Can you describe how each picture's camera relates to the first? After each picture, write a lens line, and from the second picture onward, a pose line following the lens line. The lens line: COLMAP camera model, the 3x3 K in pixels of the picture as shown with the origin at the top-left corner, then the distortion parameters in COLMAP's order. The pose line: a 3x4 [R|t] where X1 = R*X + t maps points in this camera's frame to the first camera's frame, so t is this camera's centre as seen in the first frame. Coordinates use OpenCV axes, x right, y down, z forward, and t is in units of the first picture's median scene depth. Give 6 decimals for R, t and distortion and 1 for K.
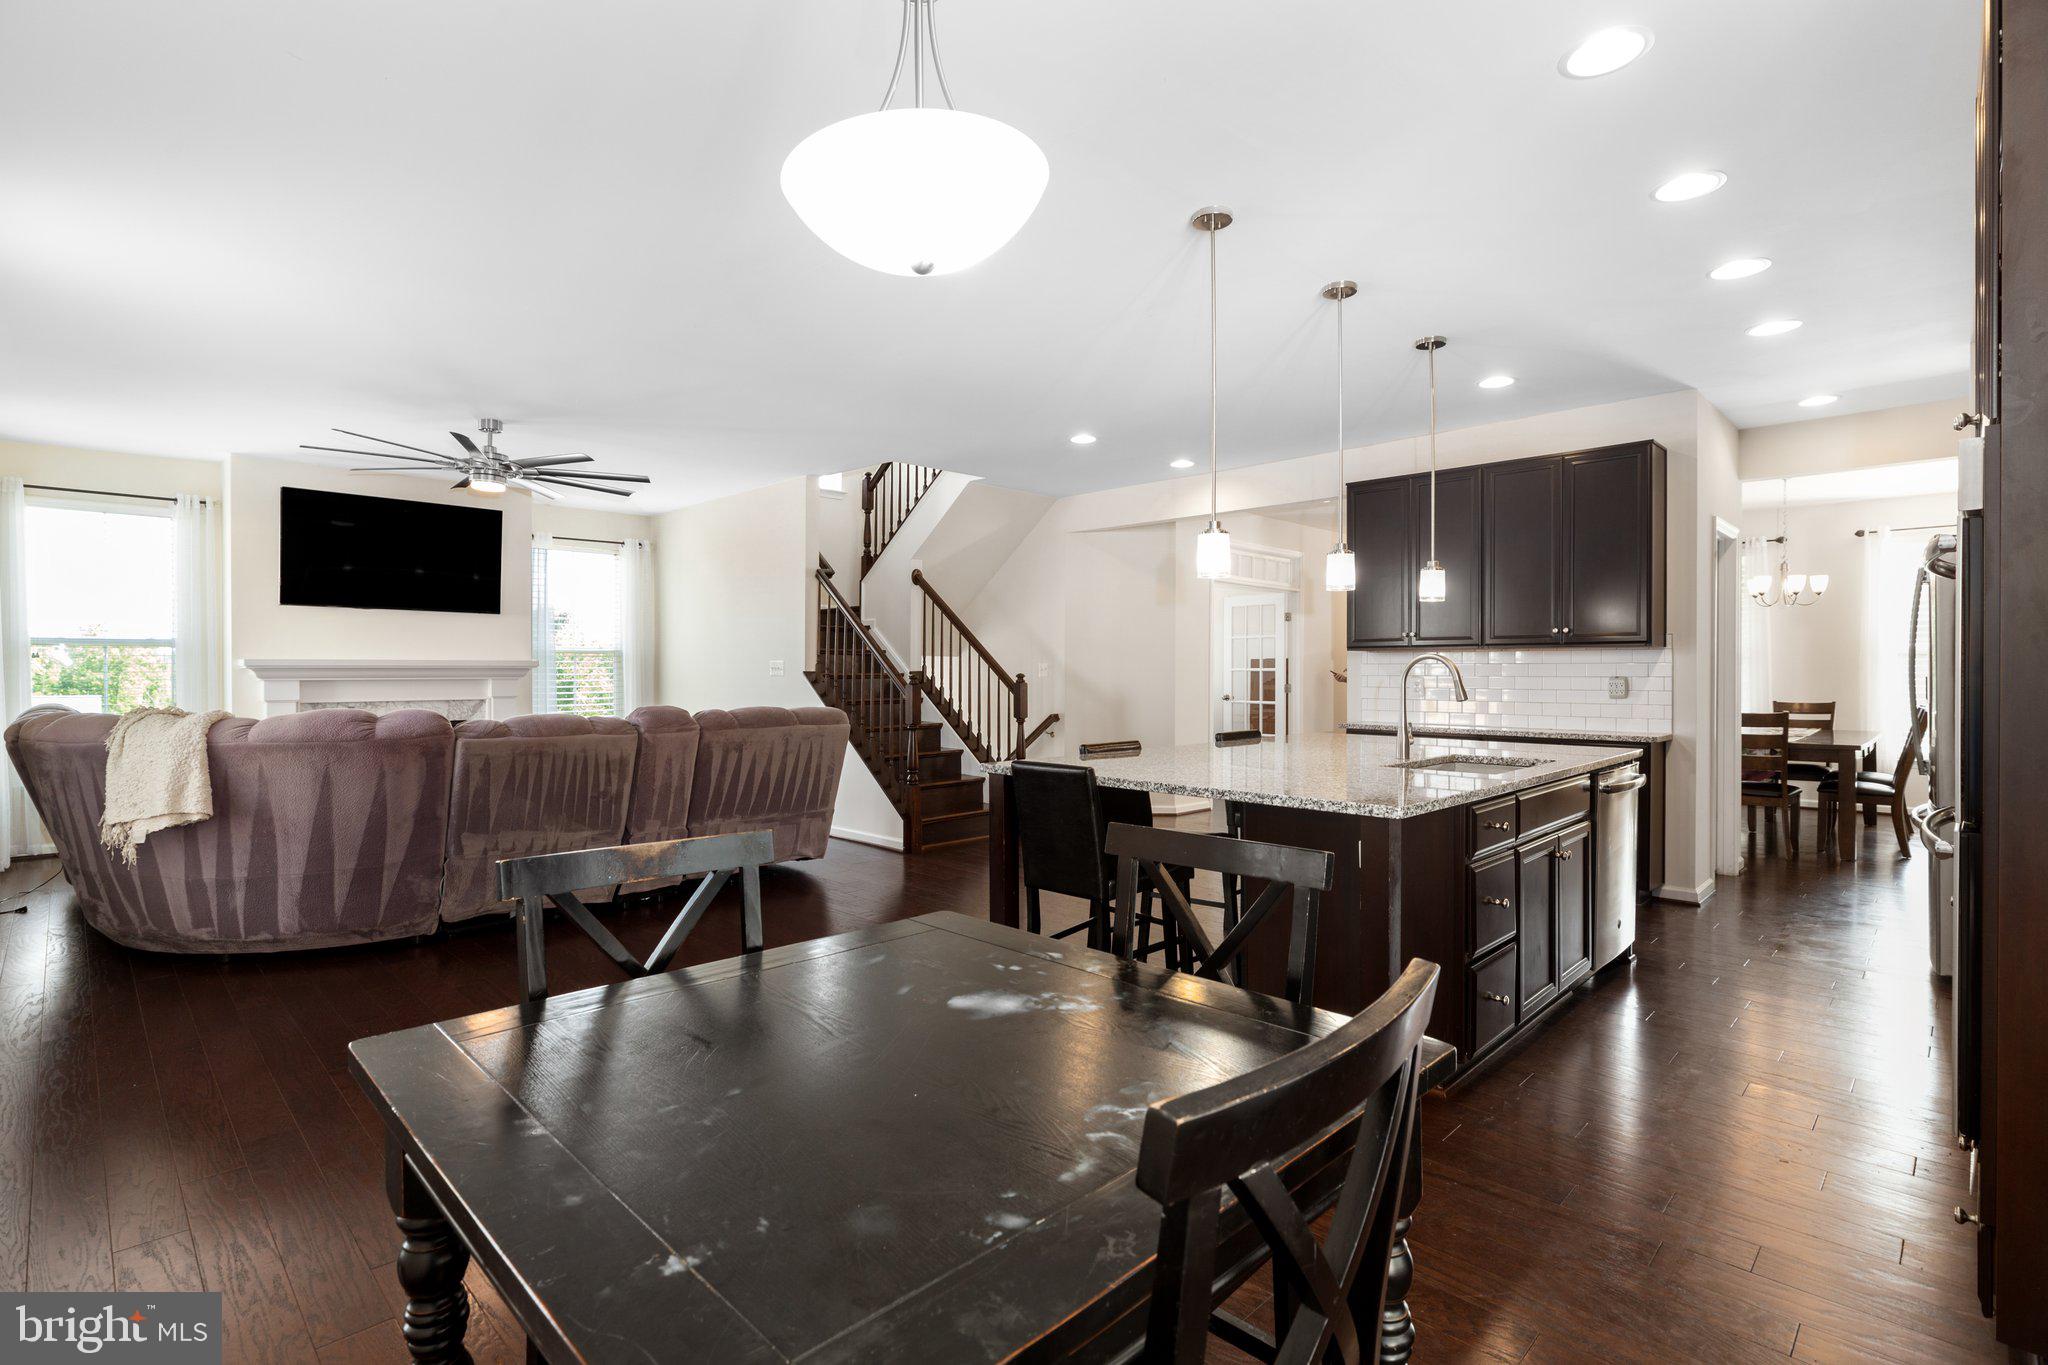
lens RADIAL K [[987.0, 0, 1034.0], [0, 987.0, 675.8], [0, 0, 1]] dist [0.002291, 0.000622]
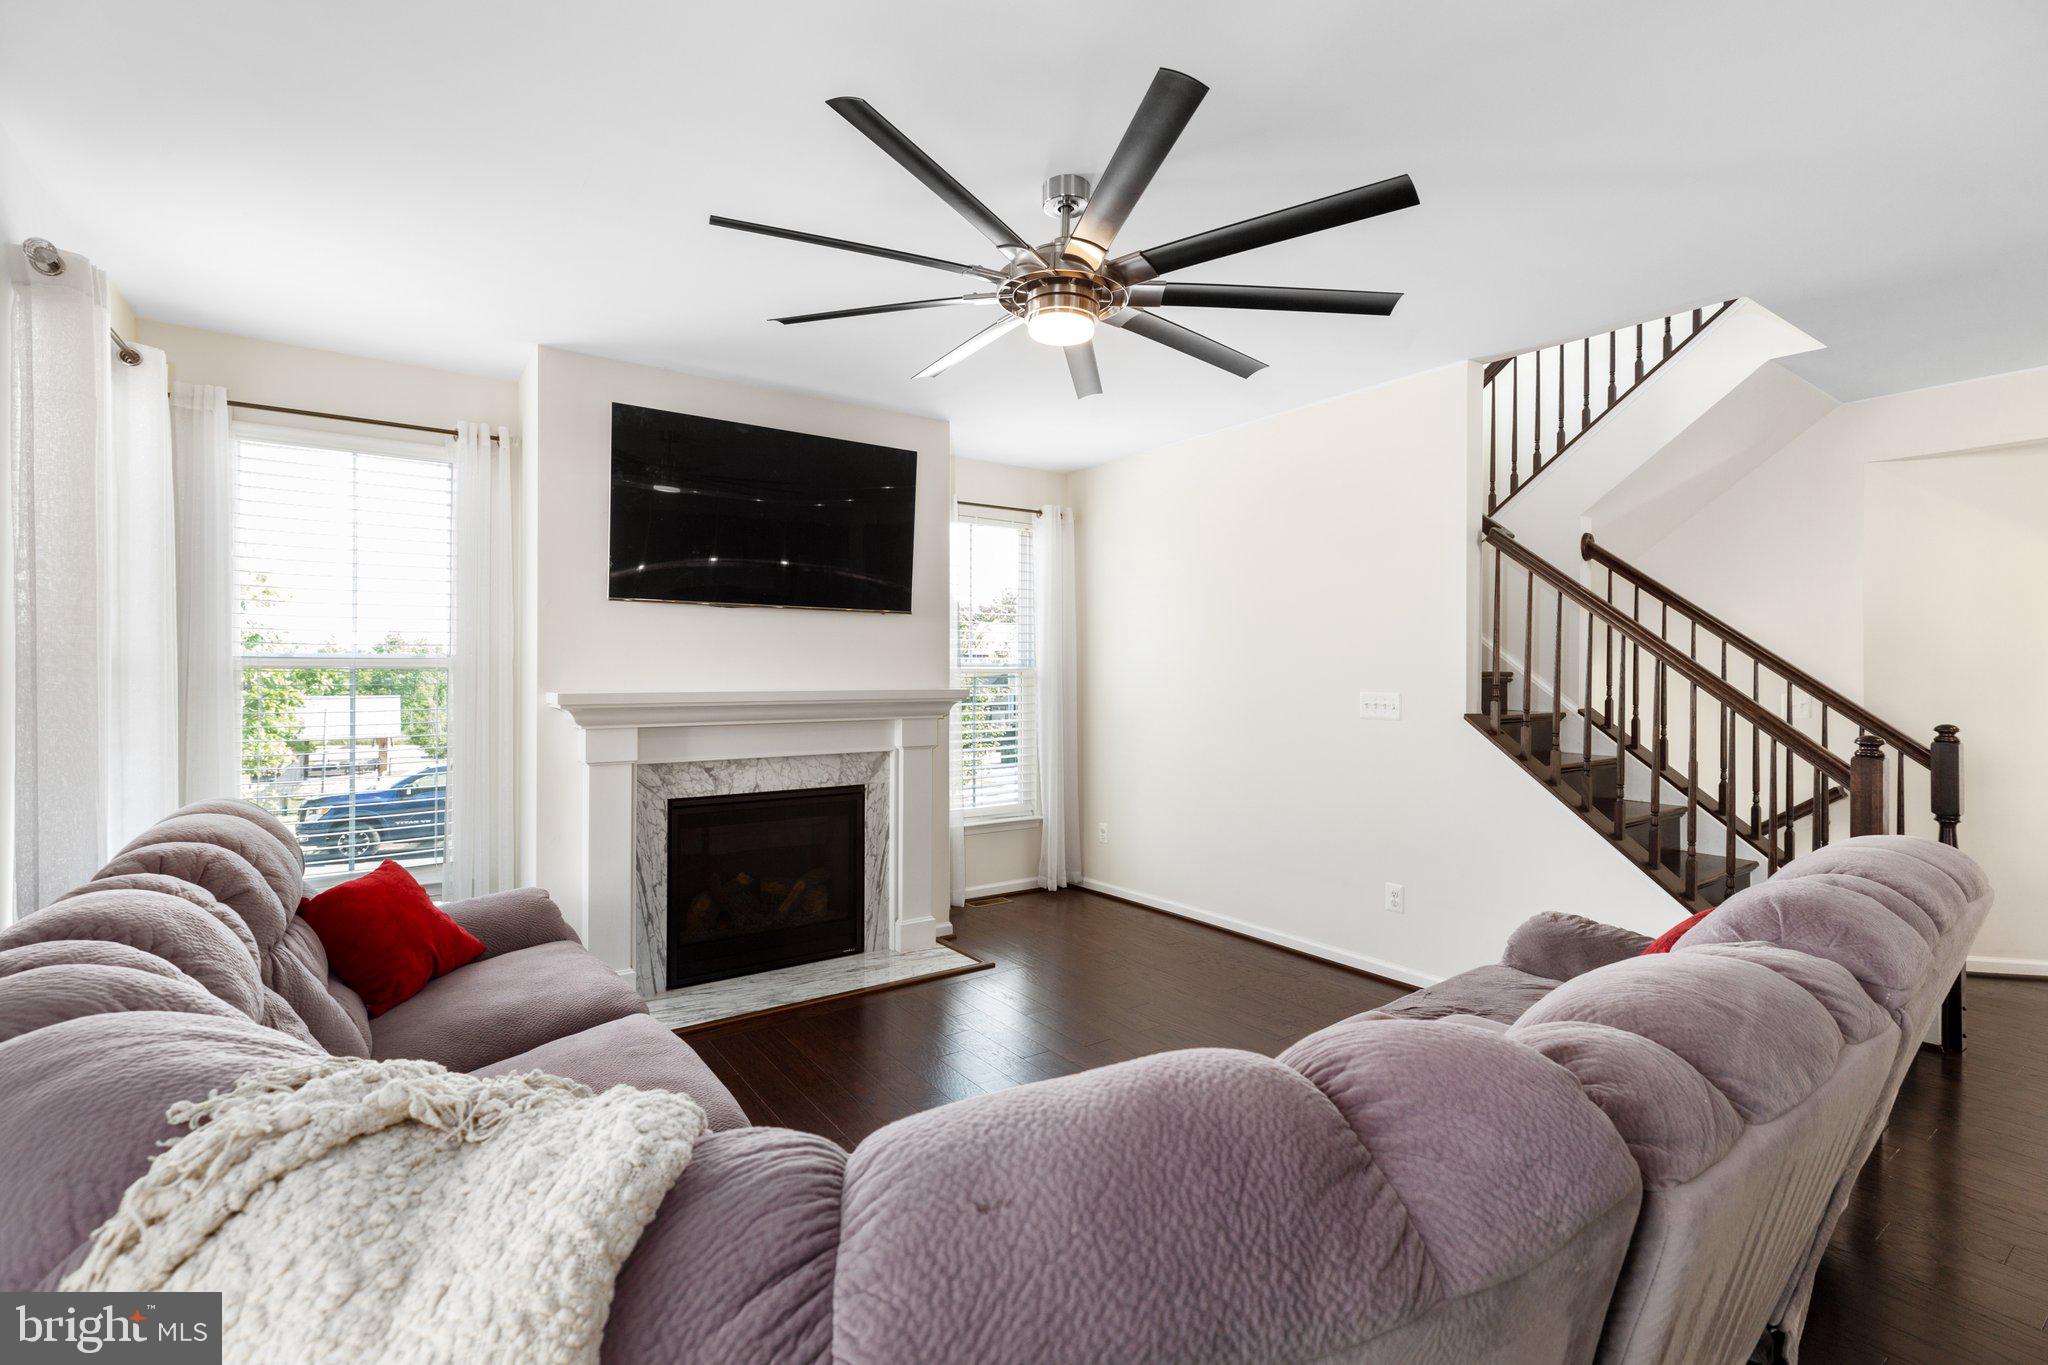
lens RADIAL K [[924.1, 0, 1017.0], [0, 924.1, 680.8], [0, 0, 1]] dist [-0.000716, 0.002565]
pose [[0.984307, 0.004599, -0.176405, -0.391291], [-0.005032, 0.999985, -0.002004, -0.021036], [0.176393, 0.002860, 0.984316, 0.459606]]
